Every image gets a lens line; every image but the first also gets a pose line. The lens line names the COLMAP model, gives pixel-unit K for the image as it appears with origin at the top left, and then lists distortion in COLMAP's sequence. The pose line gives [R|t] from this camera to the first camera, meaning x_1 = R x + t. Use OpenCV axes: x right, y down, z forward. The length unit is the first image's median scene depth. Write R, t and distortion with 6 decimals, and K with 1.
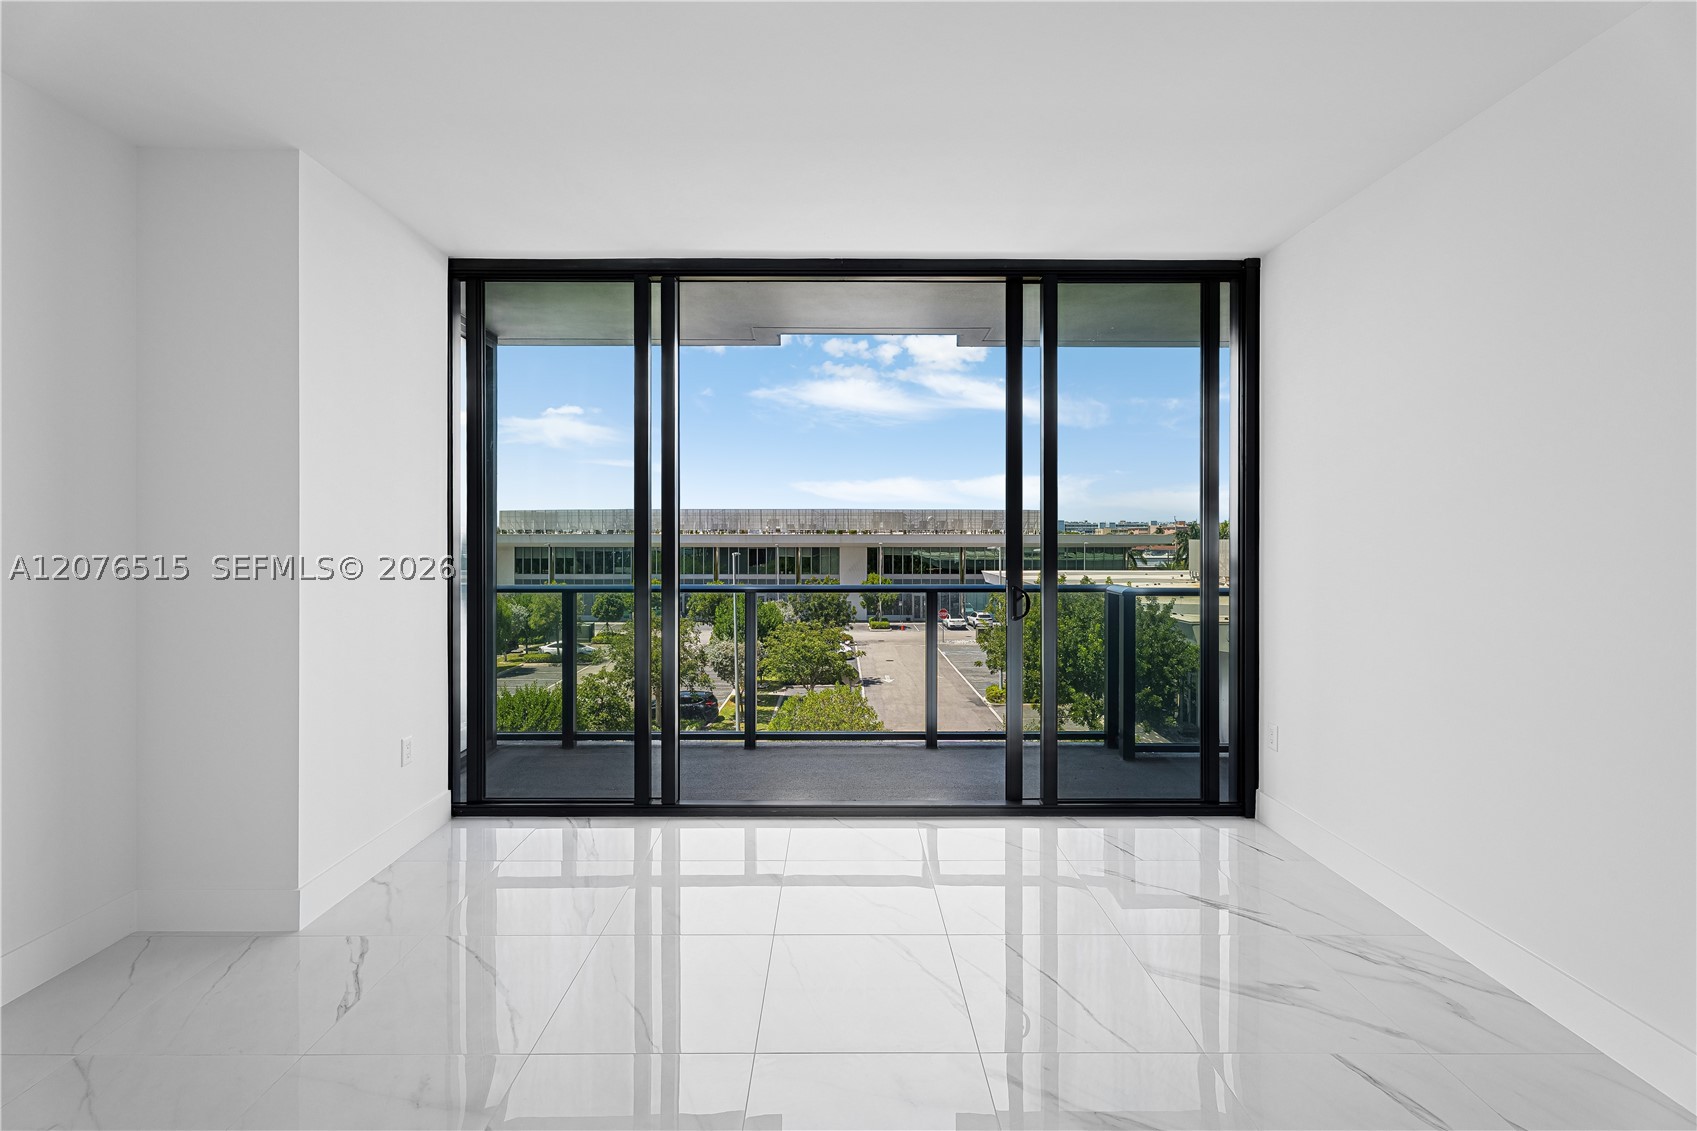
lens RADIAL K [[766.2, 0, 841.8], [0, 766.2, 534.2], [0, 0, 1]] dist [-0.000191, 0.000269]
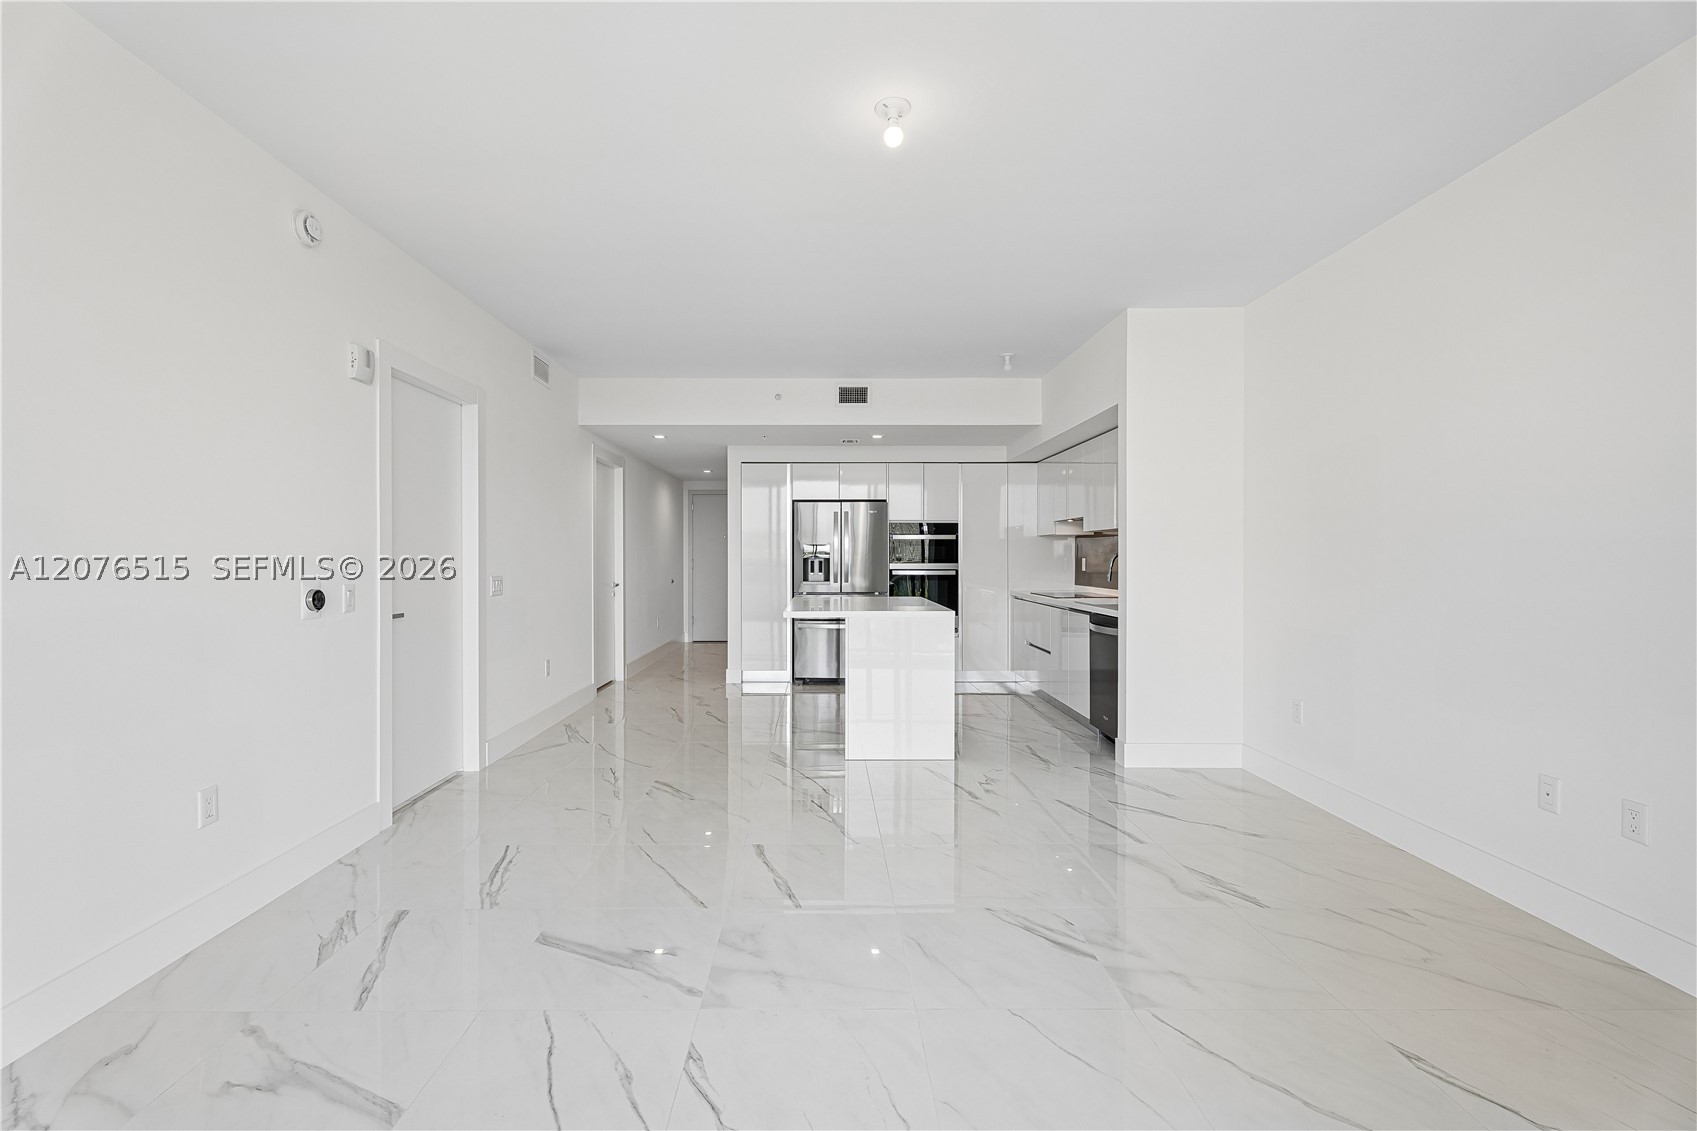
lens RADIAL K [[758.9, 0, 831.4], [0, 758.9, 552.1], [0, 0, 1]] dist [-0.000489, 0.000306]
pose [[-0.999975, -0.002833, -0.006527, 0.000420], [-0.002803, 0.999985, -0.004637, 0.002351], [0.006540, -0.004619, -0.999968, 0.075331]]
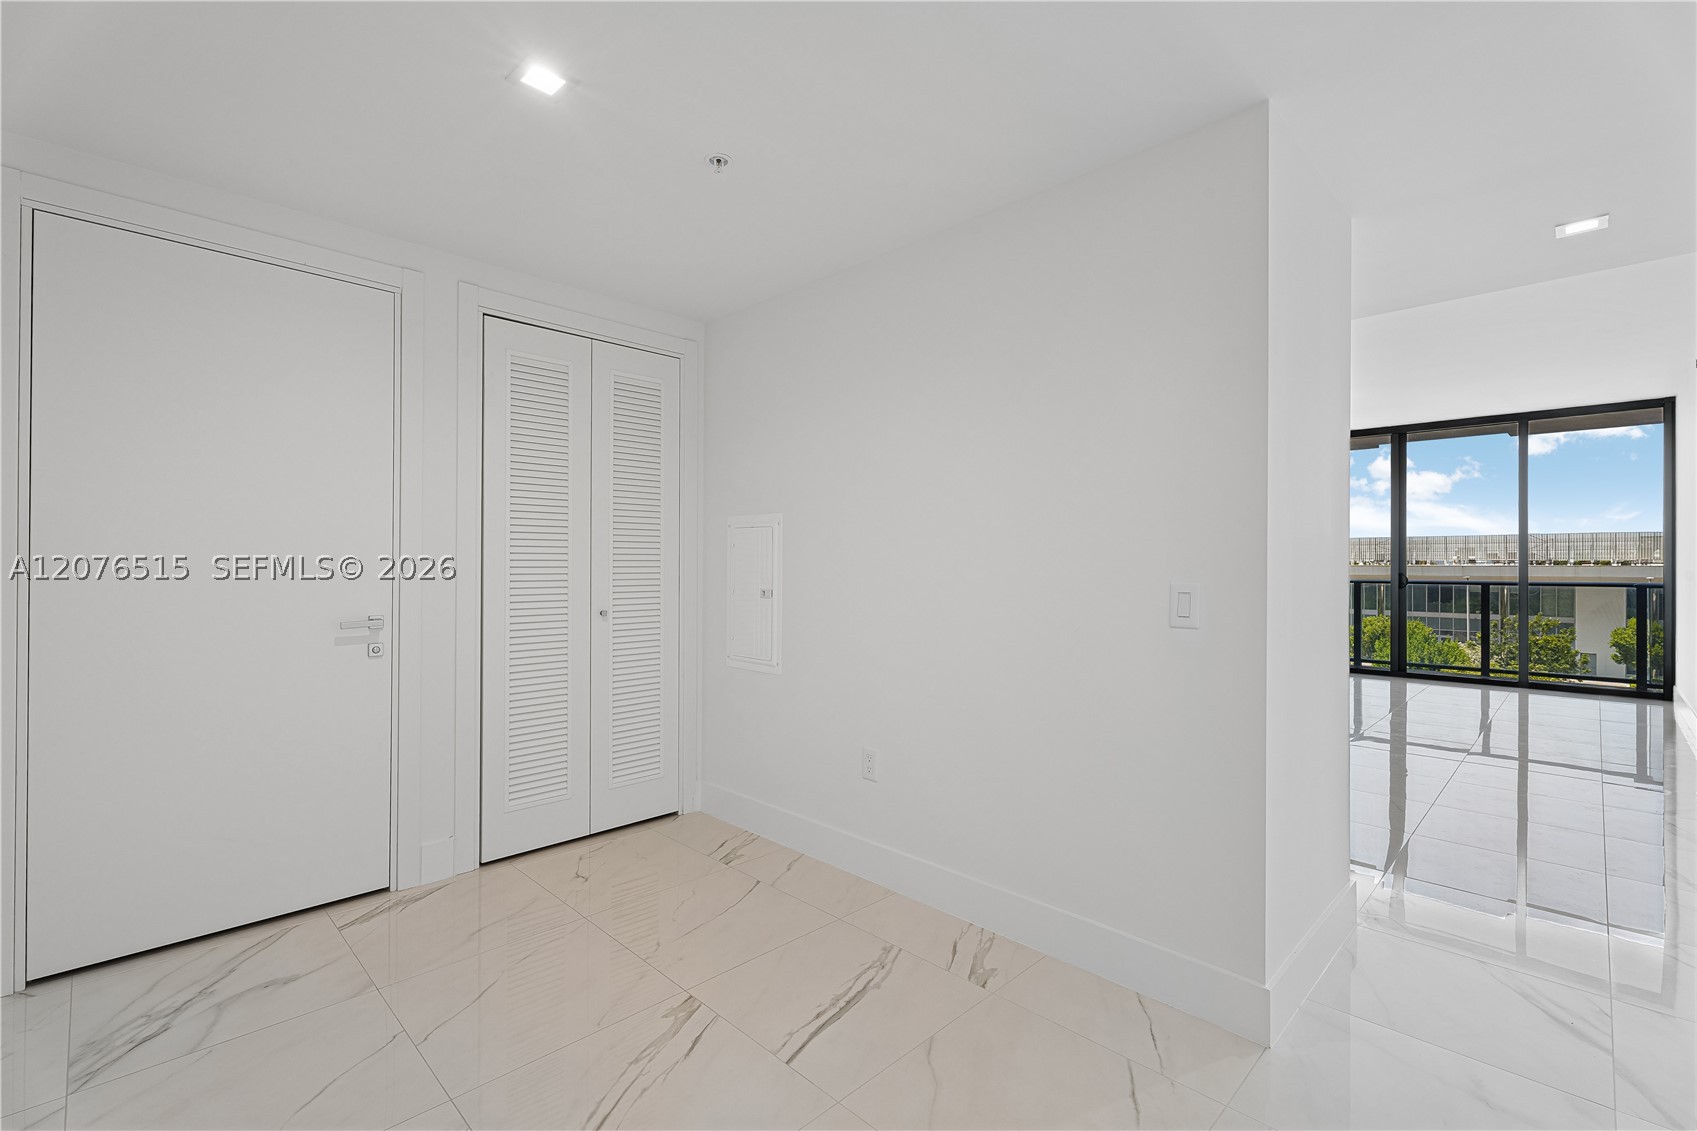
lens RADIAL K [[761.4, 0, 832.1], [0, 761.4, 564.1], [0, 0, 1]] dist [0.001455, 0.000316]
pose [[0.701578, -0.000208, -0.712592, 0.029146], [-0.002507, 0.999993, -0.002761, 0.003603], [0.712588, 0.003723, 0.701573, -0.116036]]
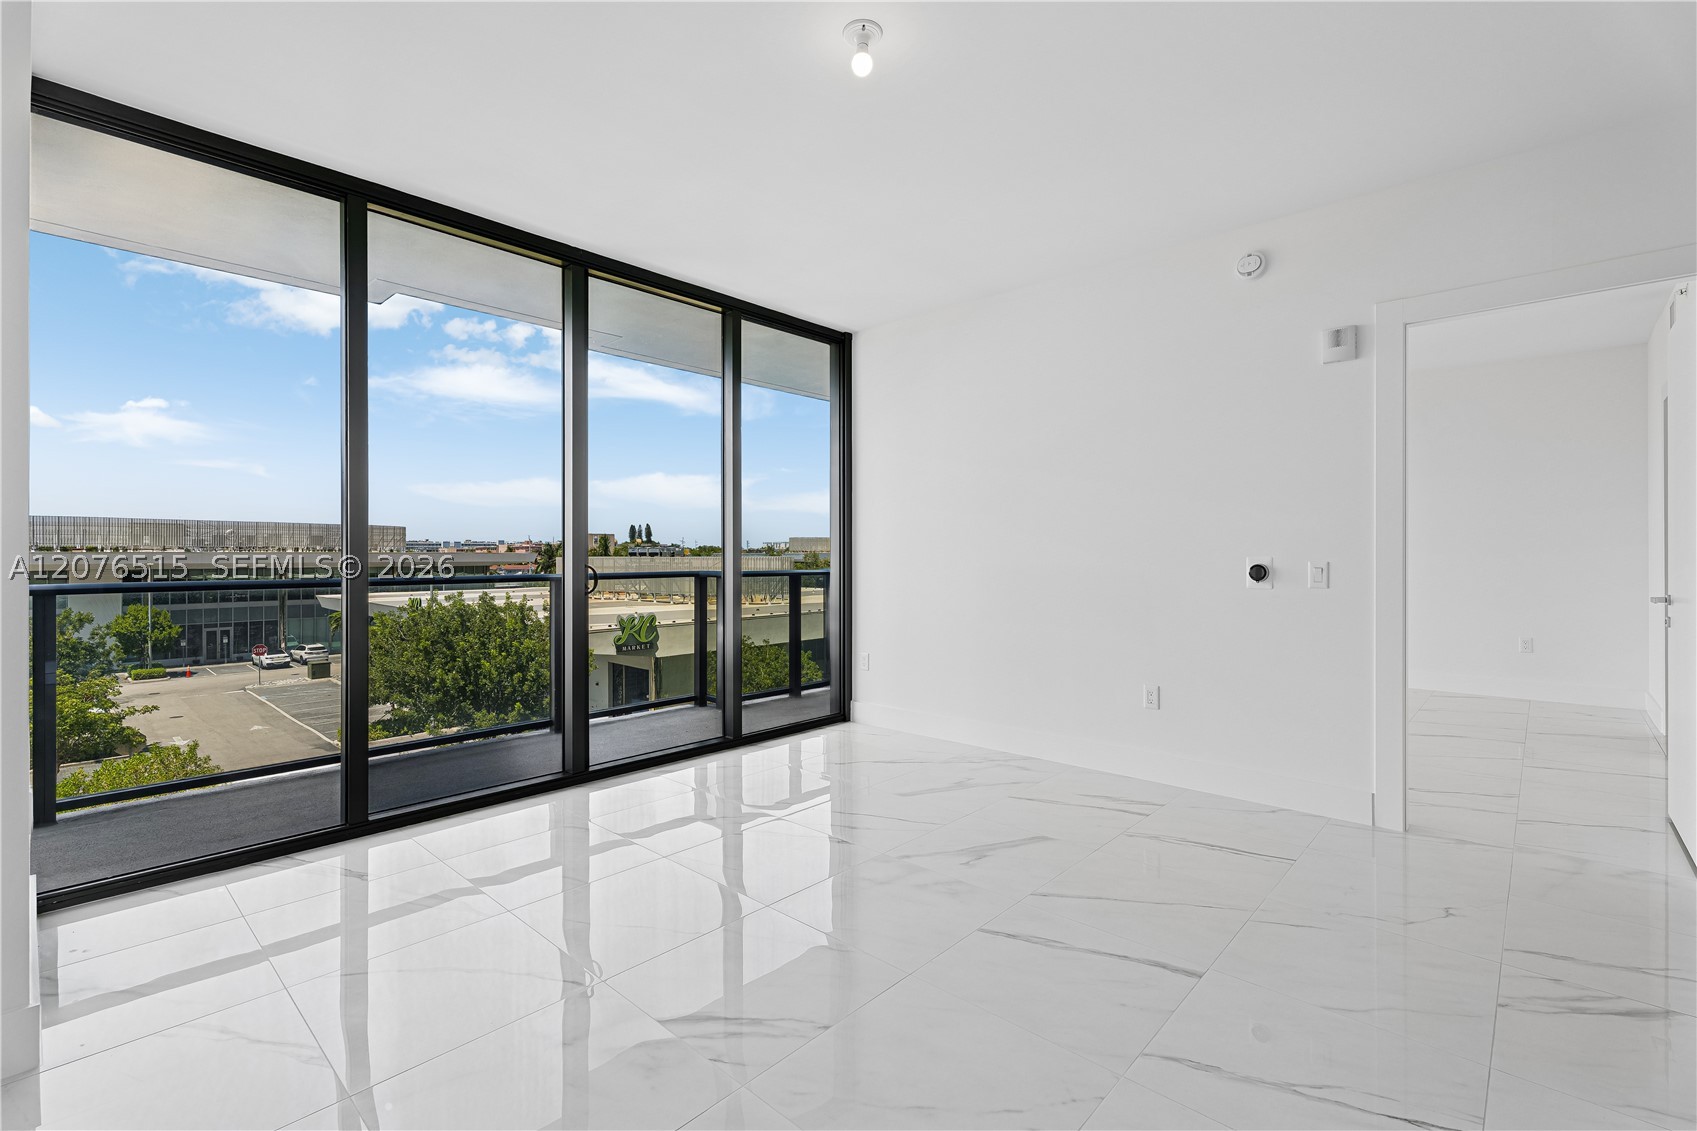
lens RADIAL K [[751.9, 0, 850.6], [0, 751.9, 554.5], [0, 0, 1]] dist [-0.001145, 0.000078]
pose [[0.677415, -0.002049, 0.735598, -0.034137], [0.001644, 0.999998, 0.001272, 0.003761], [-0.735599, 0.000348, 0.677417, 0.002560]]
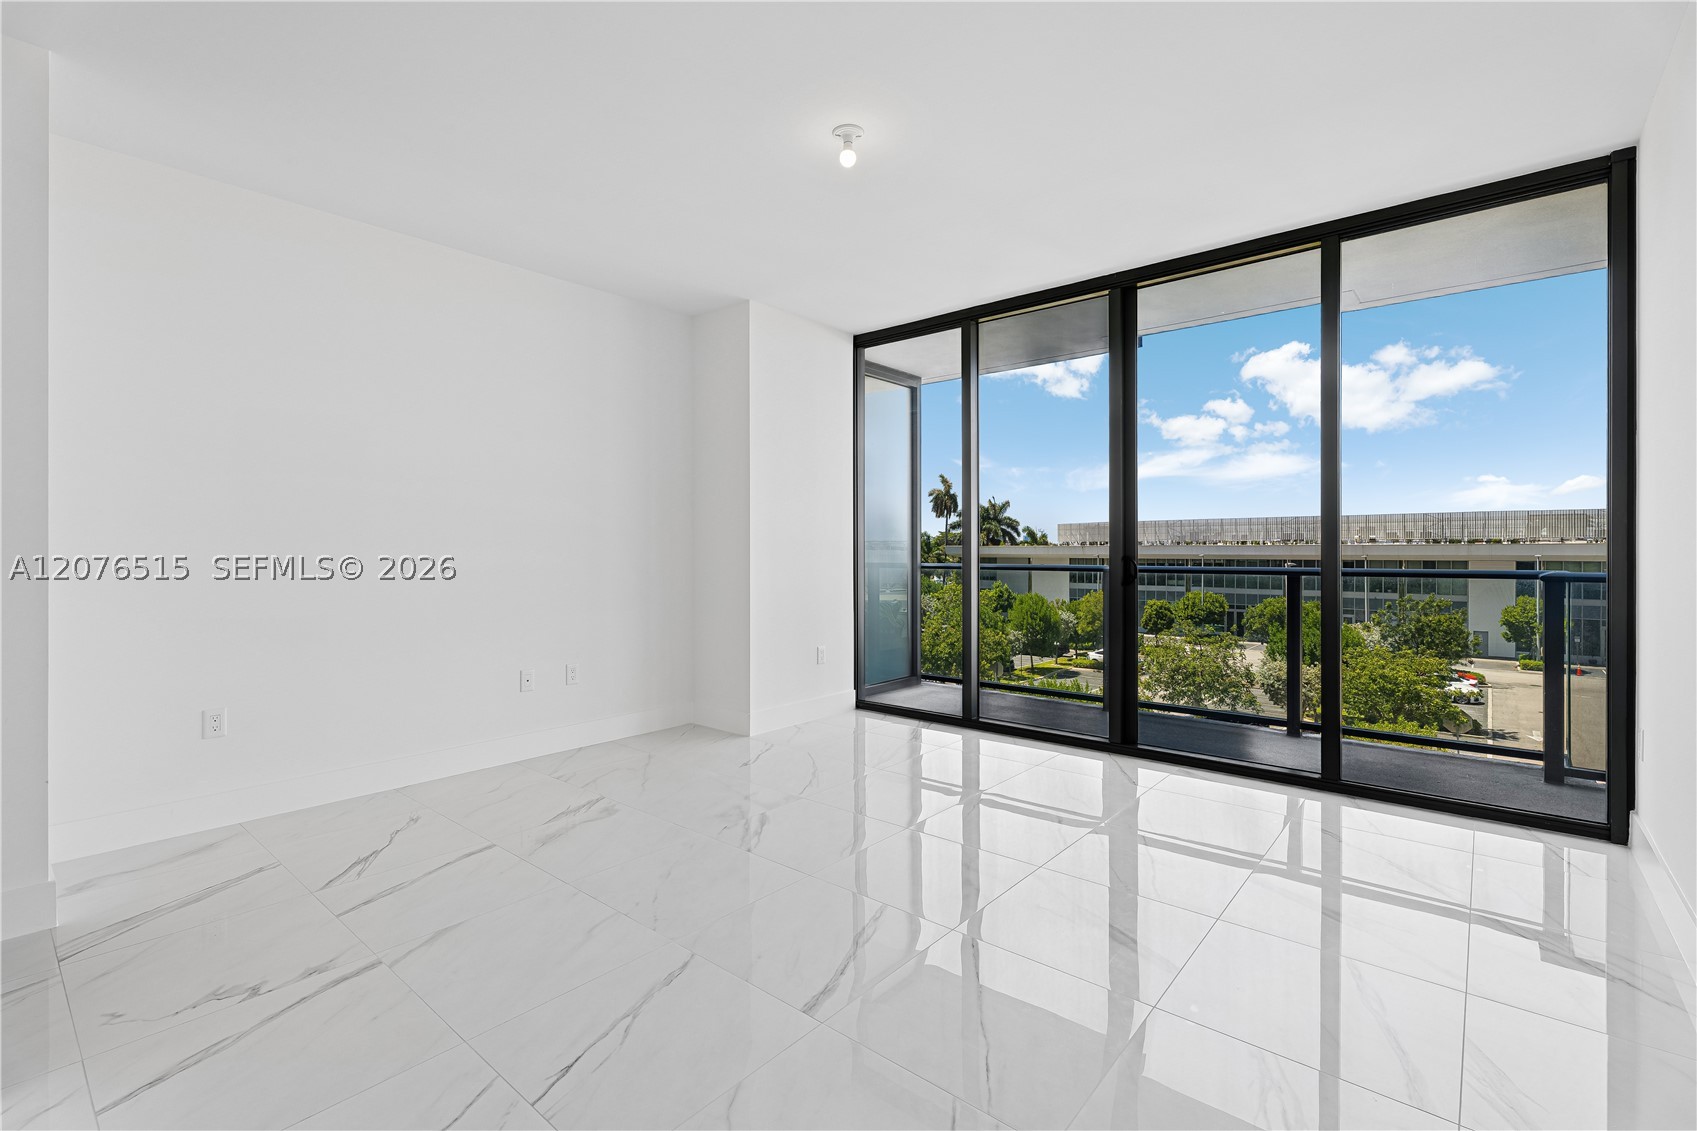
lens RADIAL K [[758.9, 0, 831.4], [0, 758.9, 552.1], [0, 0, 1]] dist [-0.000489, 0.000306]
pose [[0.750997, 0.000047, -0.660306, 0.029698], [0.003569, 0.999985, 0.004130, 0.003853], [0.660296, -0.005458, 0.750985, -0.010034]]
